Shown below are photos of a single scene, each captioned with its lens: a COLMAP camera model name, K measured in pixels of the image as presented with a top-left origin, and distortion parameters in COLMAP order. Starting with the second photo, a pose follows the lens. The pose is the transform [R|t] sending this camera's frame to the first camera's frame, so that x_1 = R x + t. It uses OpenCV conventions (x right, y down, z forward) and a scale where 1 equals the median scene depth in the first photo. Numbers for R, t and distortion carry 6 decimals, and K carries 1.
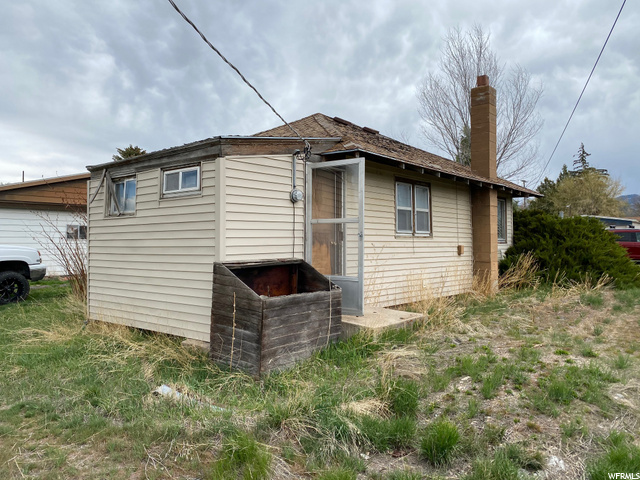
lens RADIAL K [[498.5, 0, 315.7], [0, 498.5, 245.3], [0, 0, 1]] dist [0.004555, 0.002309]
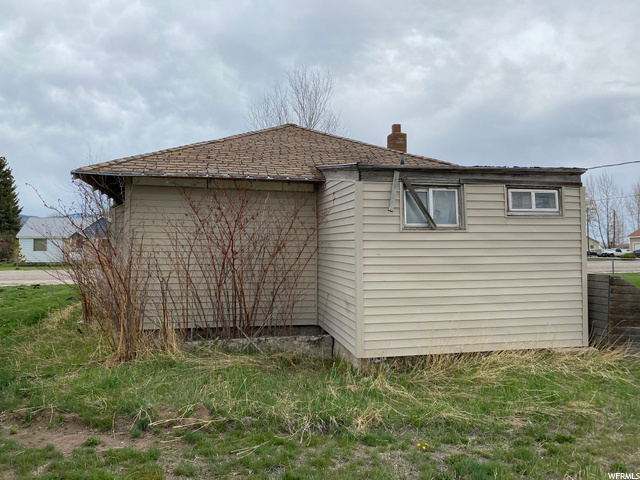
lens RADIAL K [[498.5, 0, 315.2], [0, 498.5, 234.6], [0, 0, 1]] dist [0.004555, 0.002309]
pose [[0.624777, 0.033351, 0.780091, -1.037672], [0.008750, 0.998726, -0.049706, -0.007076], [-0.780754, 0.037881, 0.623689, 0.530395]]
